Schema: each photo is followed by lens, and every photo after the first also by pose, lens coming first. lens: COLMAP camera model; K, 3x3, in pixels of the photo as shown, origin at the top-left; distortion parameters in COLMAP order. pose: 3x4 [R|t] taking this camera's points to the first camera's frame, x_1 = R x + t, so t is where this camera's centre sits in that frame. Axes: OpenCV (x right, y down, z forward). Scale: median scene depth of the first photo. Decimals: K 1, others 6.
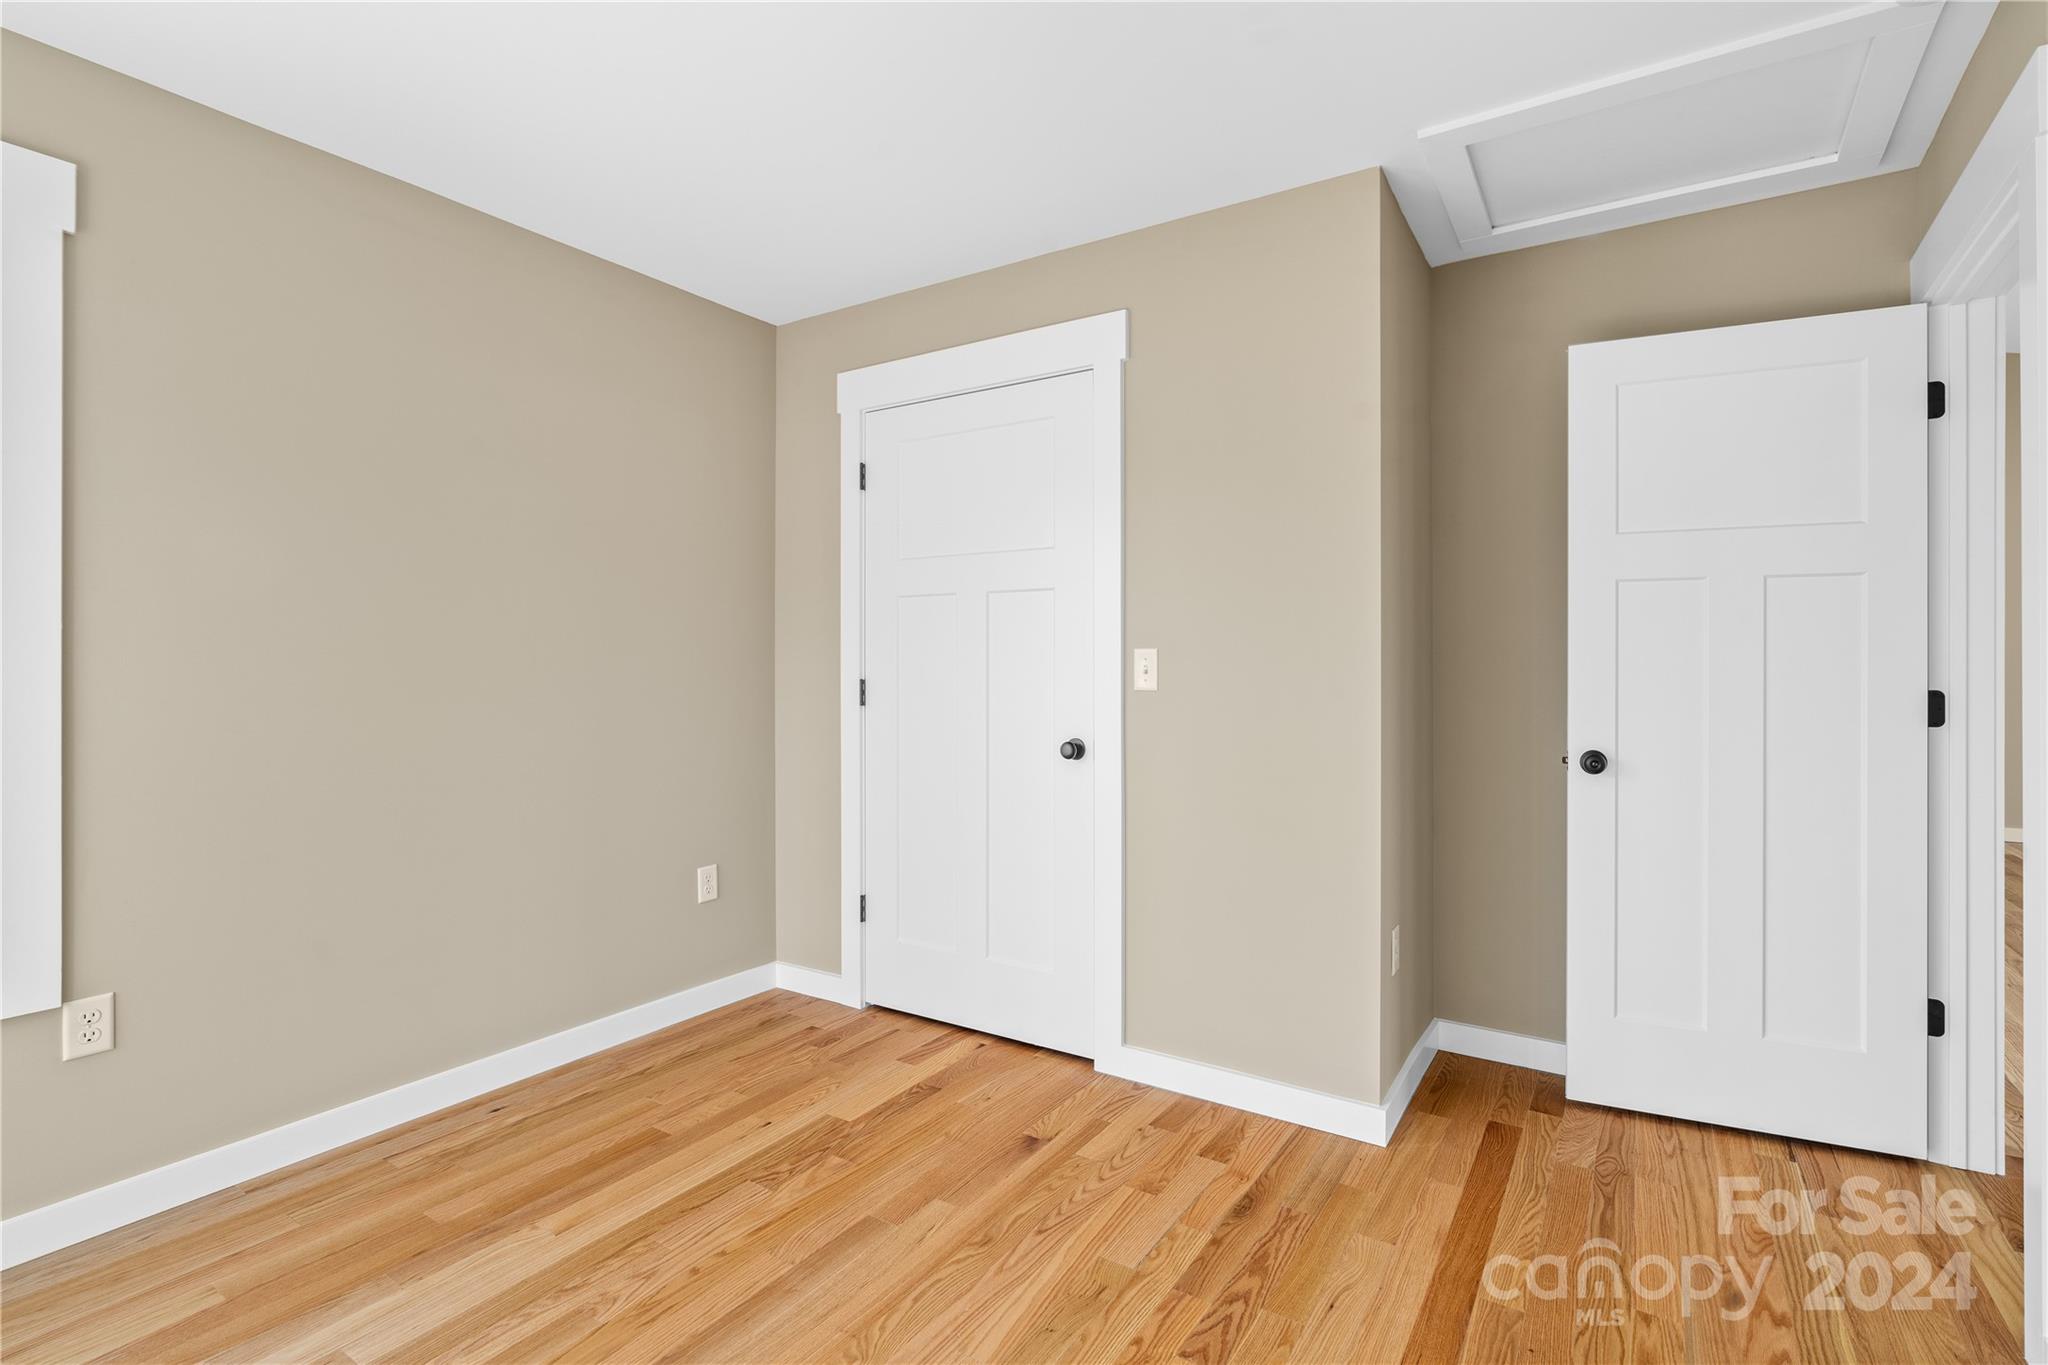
lens RADIAL K [[933.7, 0, 1032.0], [0, 933.7, 663.8], [0, 0, 1]] dist [-0.004999, 0.000280]
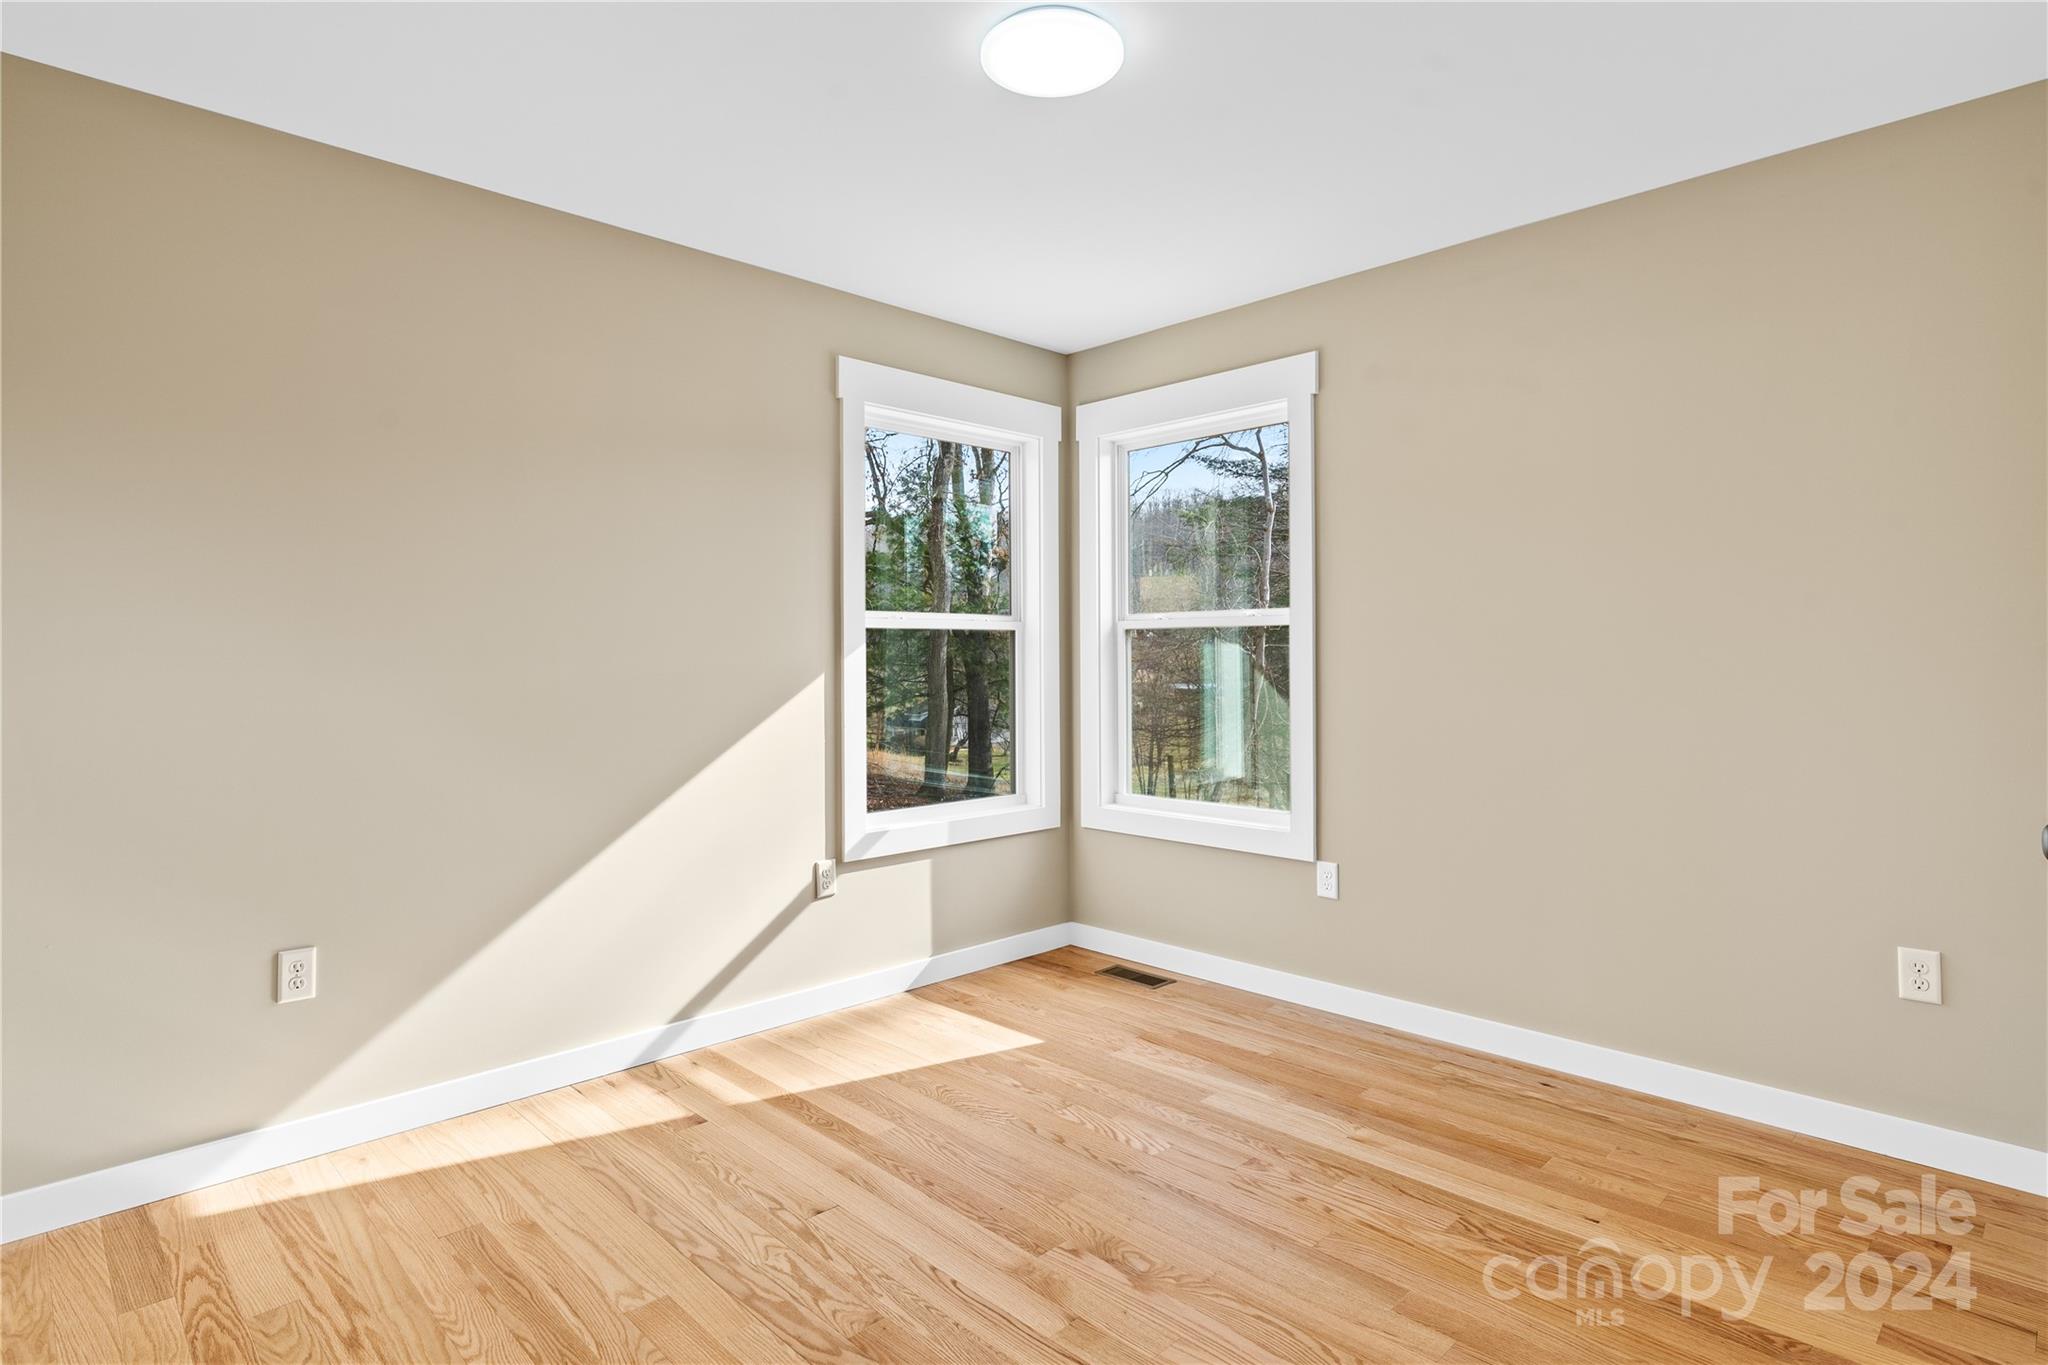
lens RADIAL K [[1001.6, 0, 1028.6], [0, 1001.6, 643.1], [0, 0, 1]] dist [-0.002530, -0.000500]
pose [[-0.182430, -0.012619, -0.983138, 0.750524], [0.007468, 0.999871, -0.014219, 0.000008], [0.983191, -0.009936, -0.182312, 0.765827]]
